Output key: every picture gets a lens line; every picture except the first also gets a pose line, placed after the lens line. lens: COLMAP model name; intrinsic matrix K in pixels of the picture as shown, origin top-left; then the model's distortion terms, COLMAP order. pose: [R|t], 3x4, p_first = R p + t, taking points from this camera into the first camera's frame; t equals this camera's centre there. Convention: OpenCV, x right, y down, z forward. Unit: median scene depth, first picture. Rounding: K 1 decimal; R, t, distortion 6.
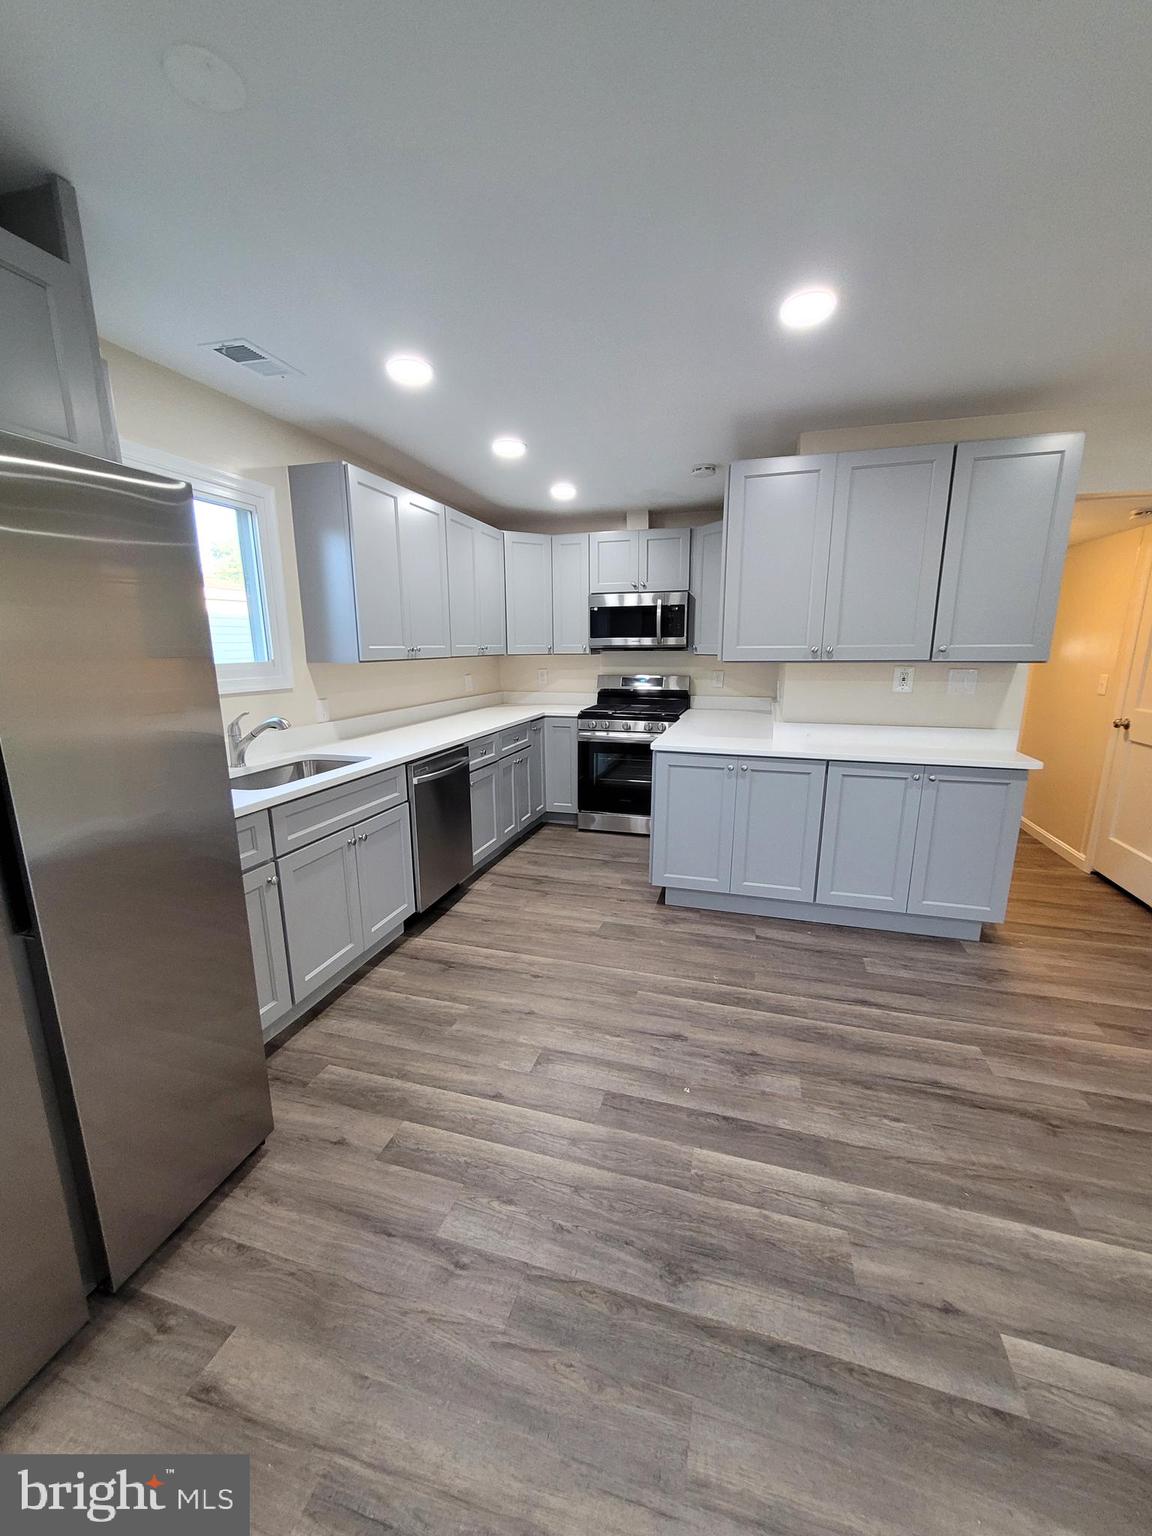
lens RADIAL K [[609.4, 0, 563.9], [0, 609.4, 780.1], [0, 0, 1]] dist [0.002765, 0.000681]
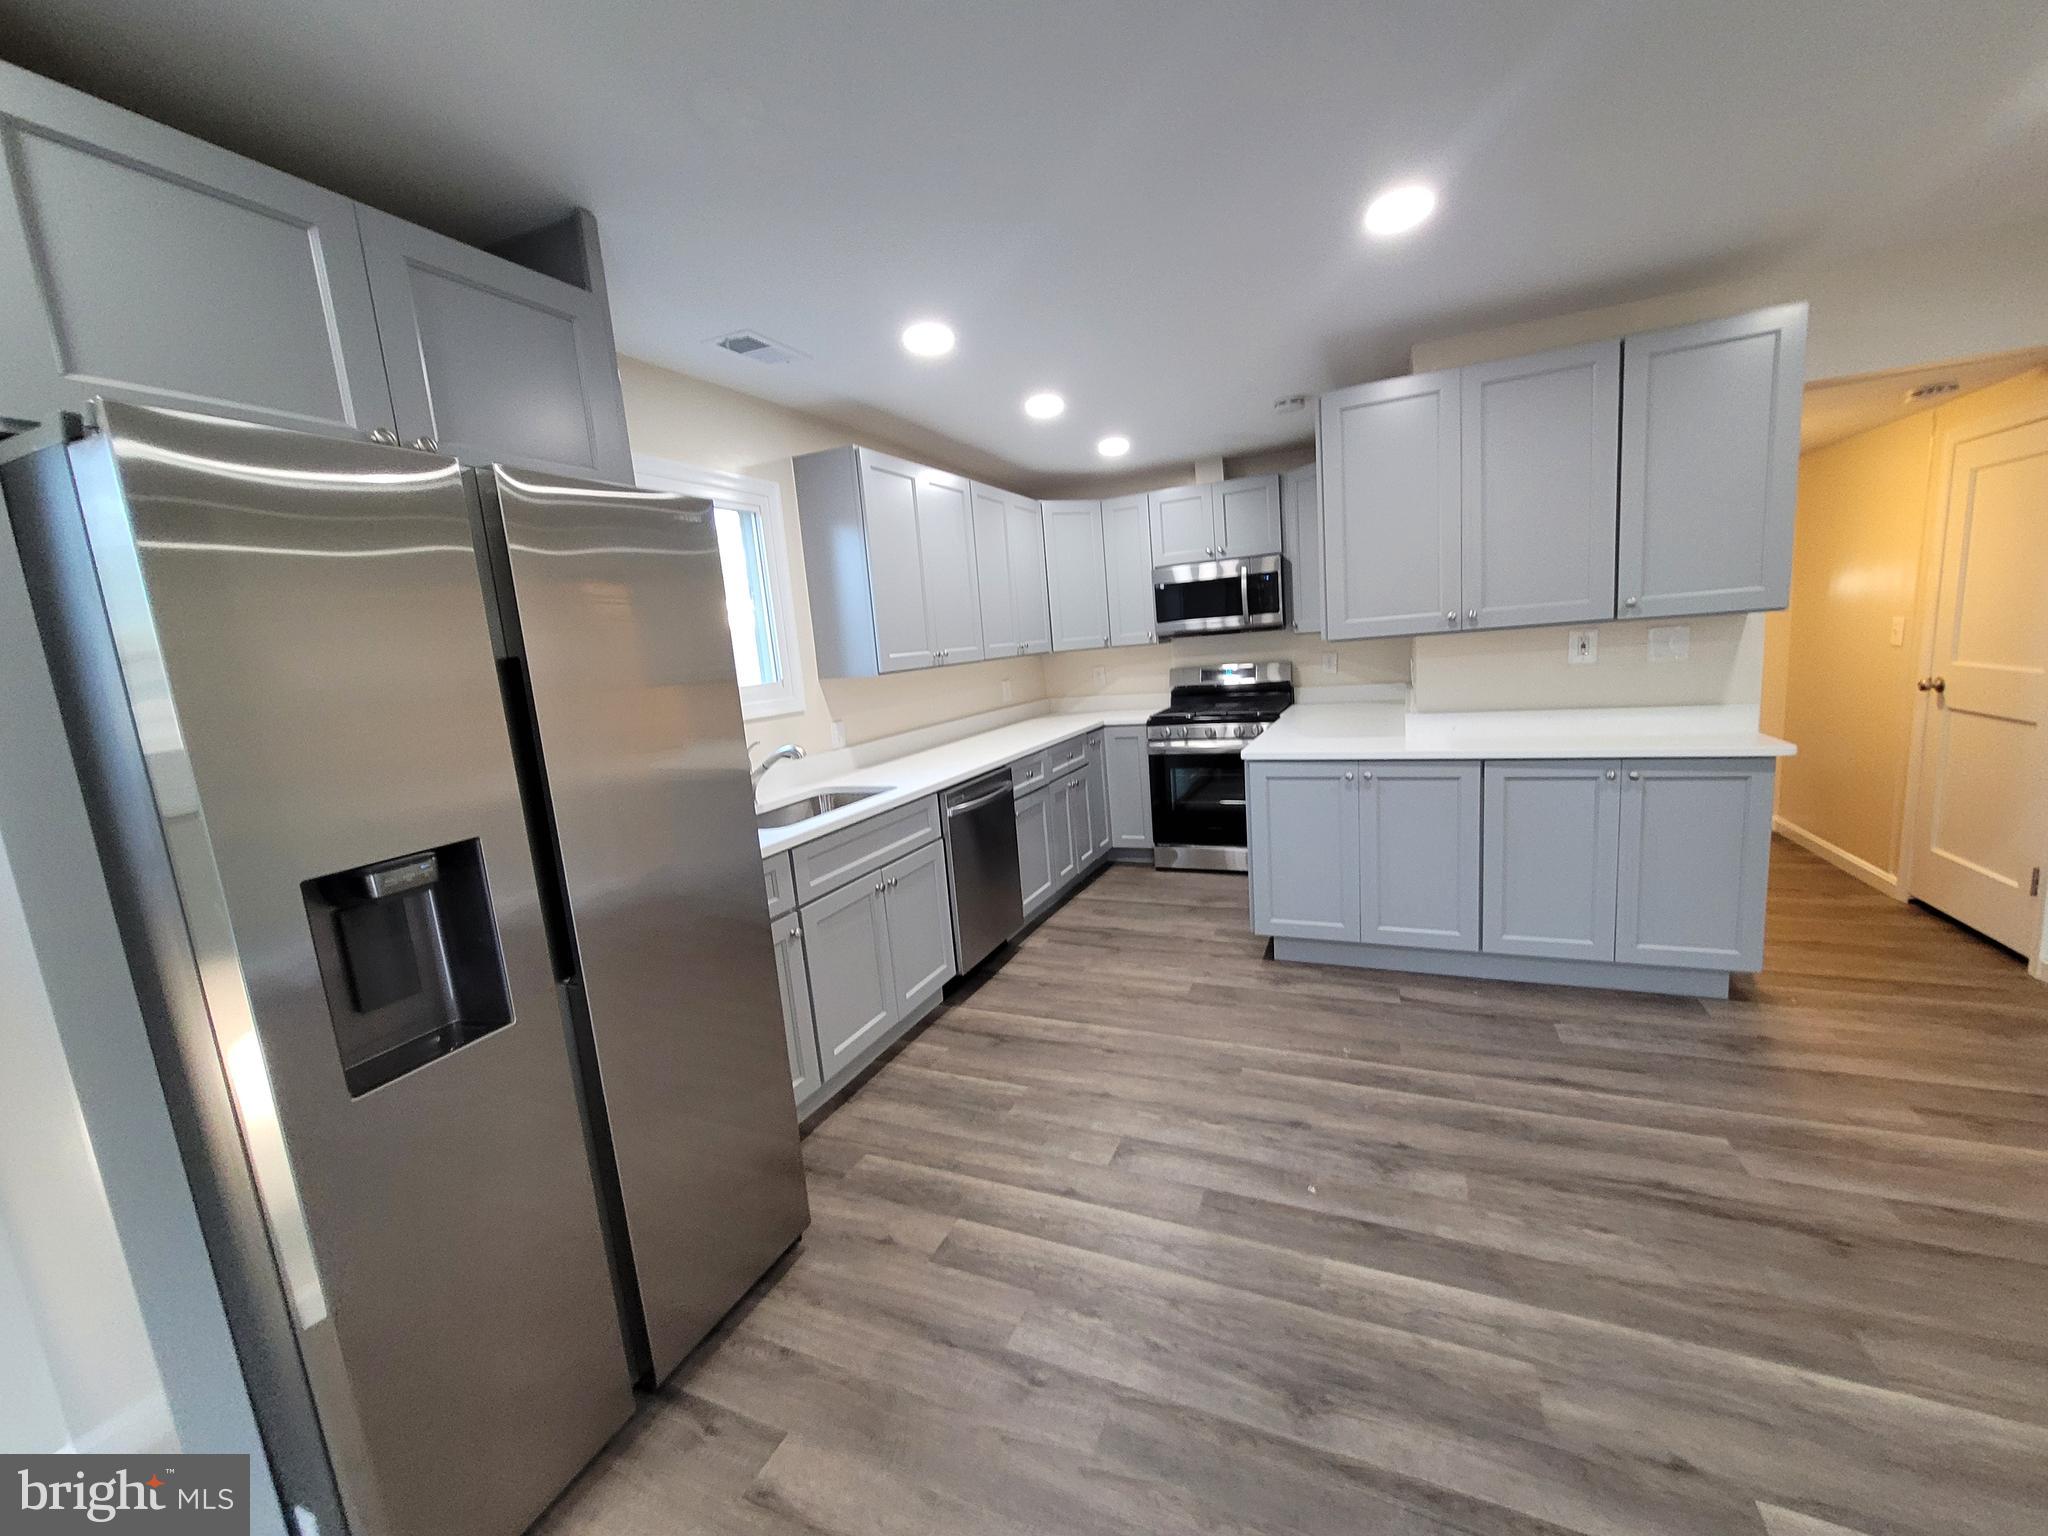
lens RADIAL K [[809.6, 0, 1024.0], [0, 809.6, 768.0], [0, 0, 1]] dist [0.000969, 0.002300]
pose [[0.989631, -0.054685, -0.132818, 0.004108], [0.046984, 0.997065, -0.060443, 0.015531], [0.135734, 0.053576, 0.989296, -0.089836]]
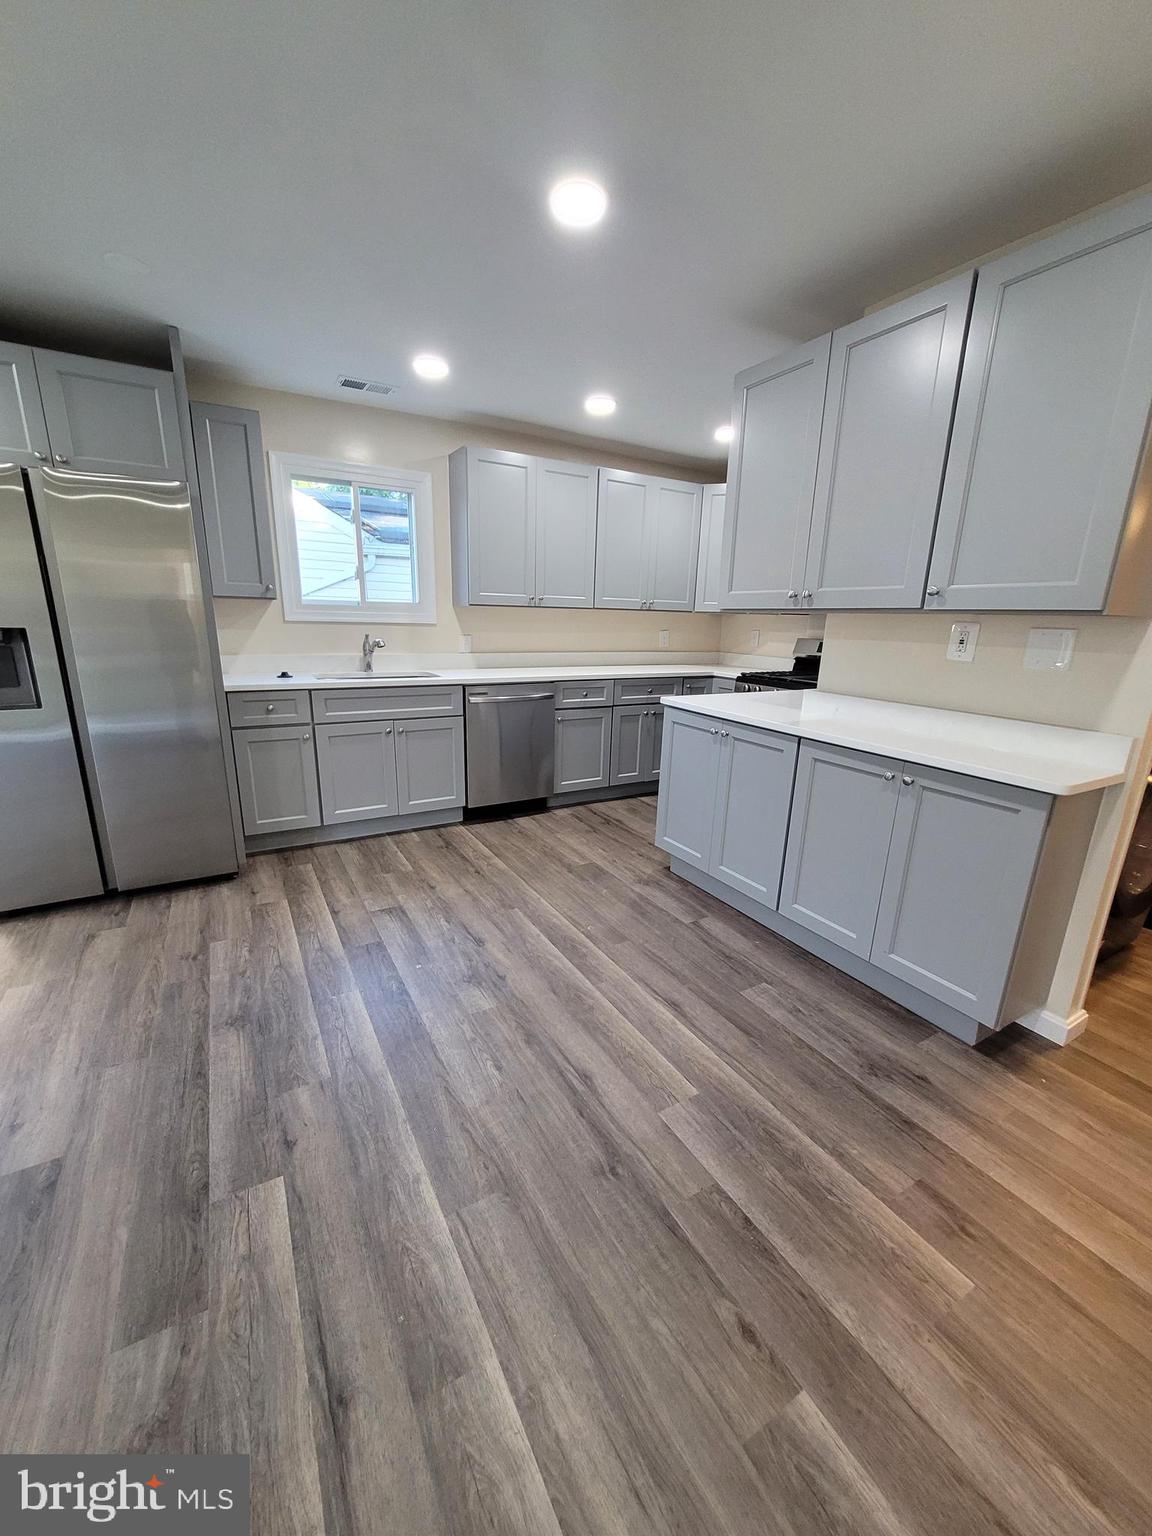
lens RADIAL K [[607.2, 0, 576.0], [0, 607.2, 779.7], [0, 0, 1]] dist [0.000969, 0.002300]
pose [[0.725210, 0.202393, -0.658109, 0.967839], [-0.177614, 0.978462, 0.105189, -0.012150], [0.665224, 0.040605, 0.745539, 0.283548]]
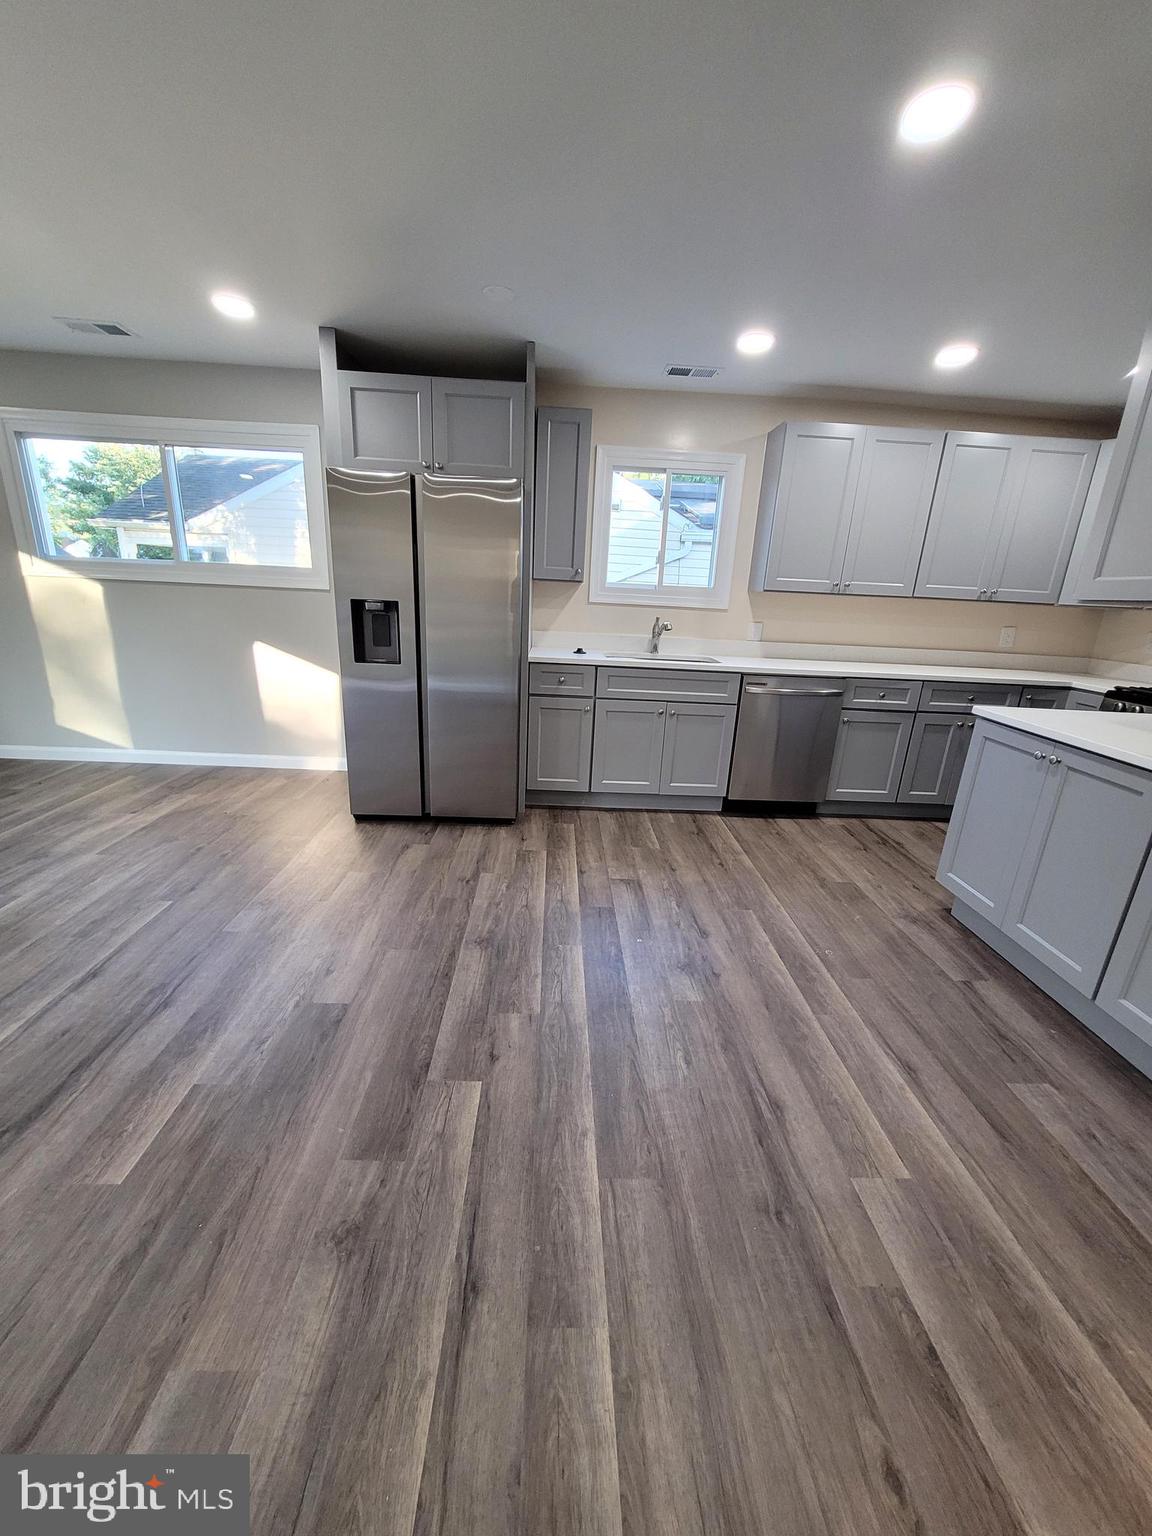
lens RADIAL K [[607.2, 0, 576.0], [0, 607.2, 779.7], [0, 0, 1]] dist [0.000969, 0.002300]
pose [[0.312885, 0.302036, -0.900487, 0.996023], [-0.254967, 0.940000, 0.226698, -0.022673], [0.914929, 0.158664, 0.371121, 0.345268]]
